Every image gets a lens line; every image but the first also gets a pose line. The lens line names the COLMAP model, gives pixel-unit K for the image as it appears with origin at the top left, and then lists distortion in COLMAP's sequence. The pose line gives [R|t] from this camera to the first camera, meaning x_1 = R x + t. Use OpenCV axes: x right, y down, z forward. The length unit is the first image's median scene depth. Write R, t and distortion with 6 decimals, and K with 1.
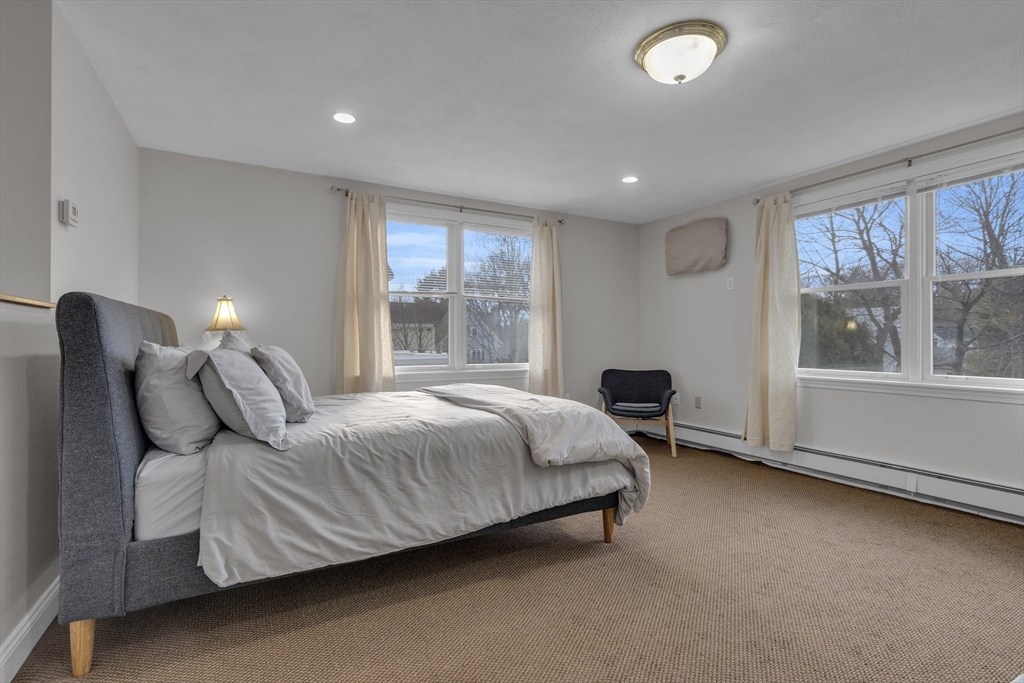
lens RADIAL K [[467.7, 0, 512.0], [0, 467.7, 341.5], [0, 0, 1]] dist [-0.014651, 0.007358]
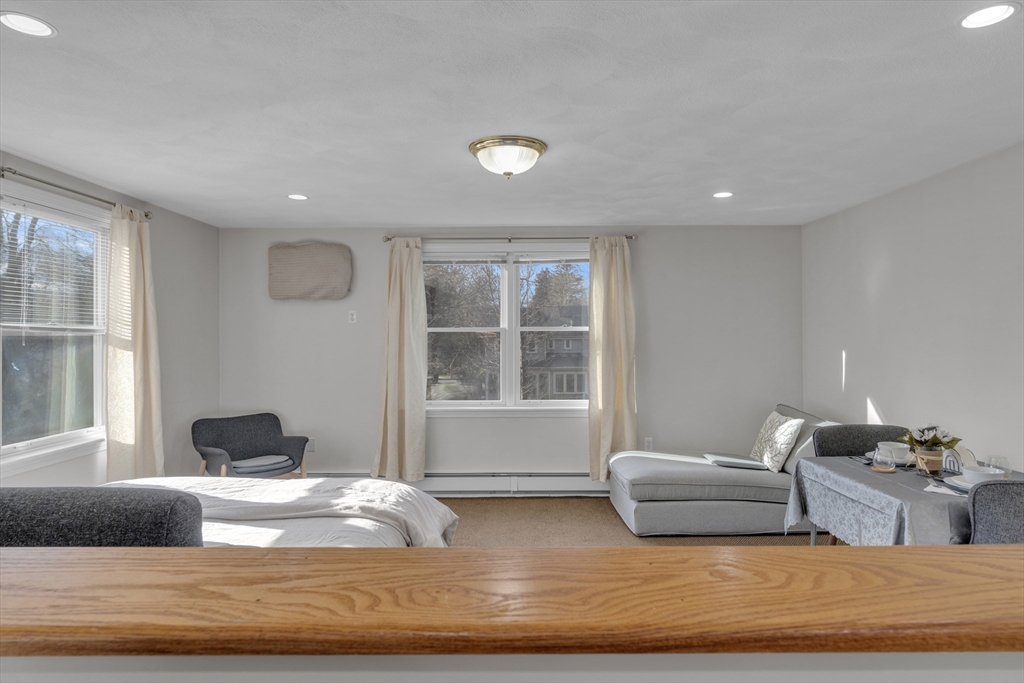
lens RADIAL K [[565.1, 0, 499.5], [0, 565.1, 339.6], [0, 0, 1]] dist [-0.000859, 0.000017]
pose [[0.521388, -0.006761, 0.853293, -0.741412], [0.010899, 0.999940, 0.001264, -0.152418], [-0.853250, 0.008641, 0.521430, 0.281883]]
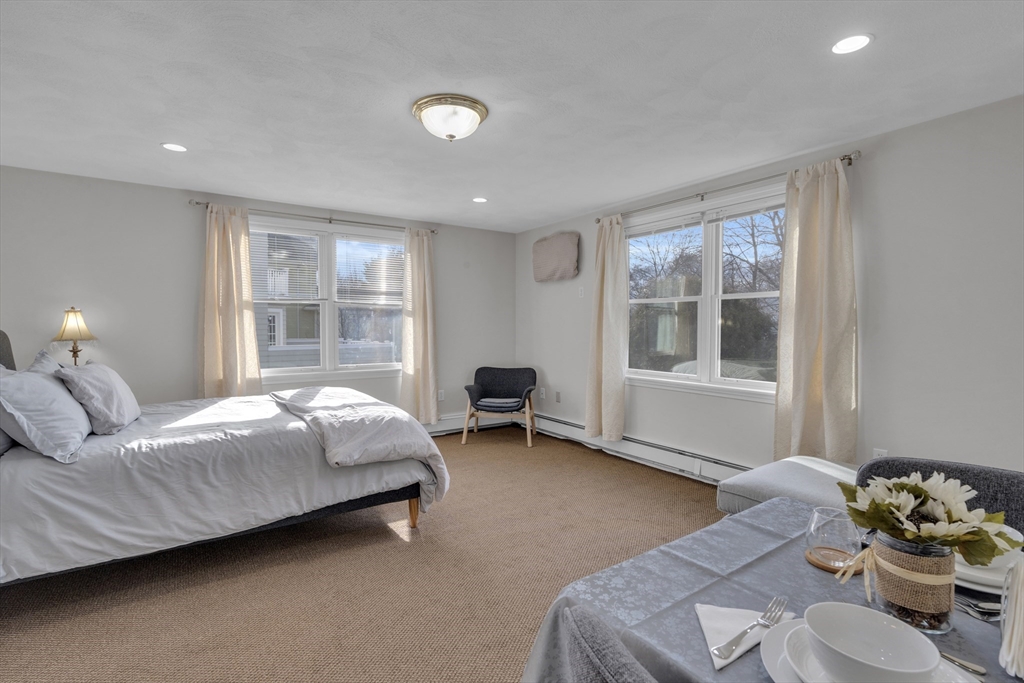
lens RADIAL K [[456.7, 0, 502.1], [0, 456.7, 342.2], [0, 0, 1]] dist [-0.015772, 0.005695]
pose [[0.994893, -0.000432, 0.100932, 0.338387], [-0.002759, 0.999501, 0.031475, -0.076604], [-0.100895, -0.031592, 0.994395, -0.155880]]
